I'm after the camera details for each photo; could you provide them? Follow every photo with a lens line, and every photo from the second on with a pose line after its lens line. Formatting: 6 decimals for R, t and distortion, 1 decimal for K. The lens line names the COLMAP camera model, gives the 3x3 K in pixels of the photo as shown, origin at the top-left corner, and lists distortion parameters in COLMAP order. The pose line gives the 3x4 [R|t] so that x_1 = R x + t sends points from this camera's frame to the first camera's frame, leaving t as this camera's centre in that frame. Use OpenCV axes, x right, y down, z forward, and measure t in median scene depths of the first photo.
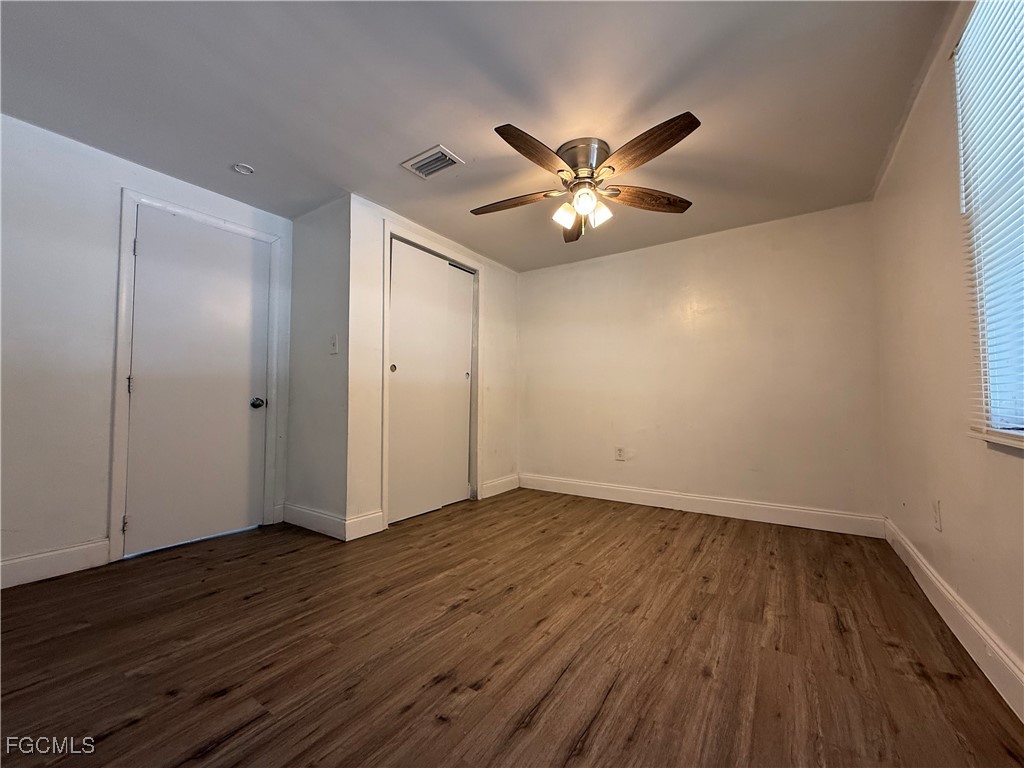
lens RADIAL K [[407.9, 0, 510.2], [0, 407.9, 384.3], [0, 0, 1]] dist [-0.002293, 0.000842]
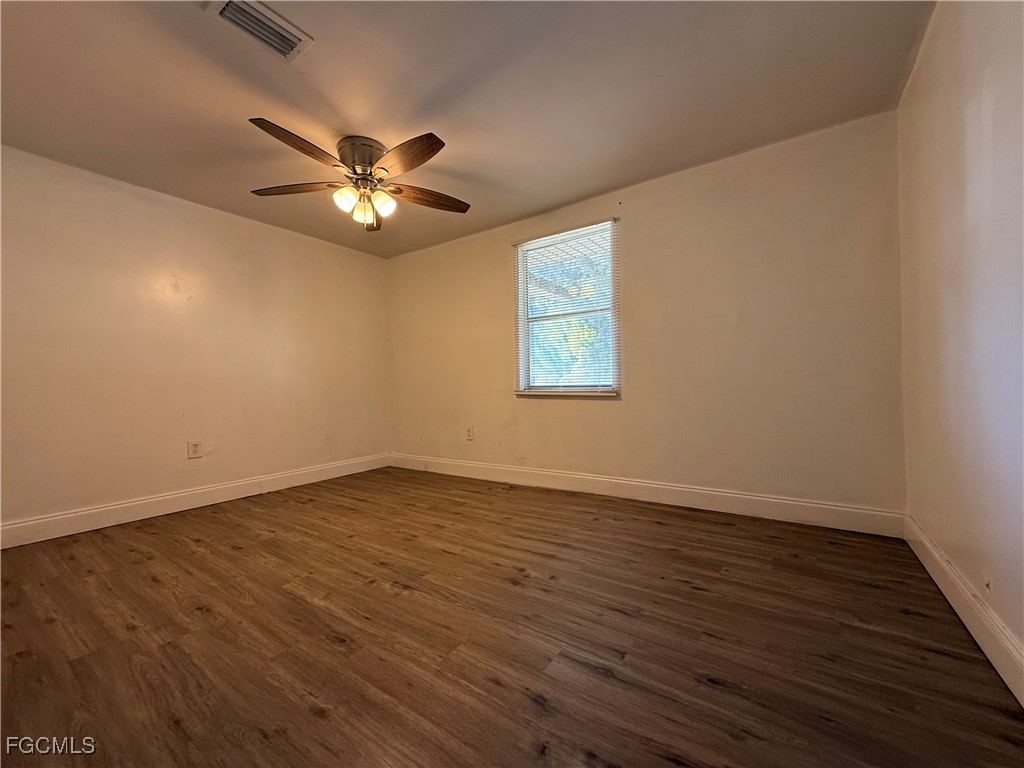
lens RADIAL K [[407.9, 0, 510.7], [0, 407.9, 384.8], [0, 0, 1]] dist [-0.002293, 0.000842]
pose [[0.003949, -0.003448, 0.999986, -0.943188], [-0.025307, 0.999673, 0.003547, 0.036043], [-0.999672, -0.025321, 0.003861, 0.632215]]
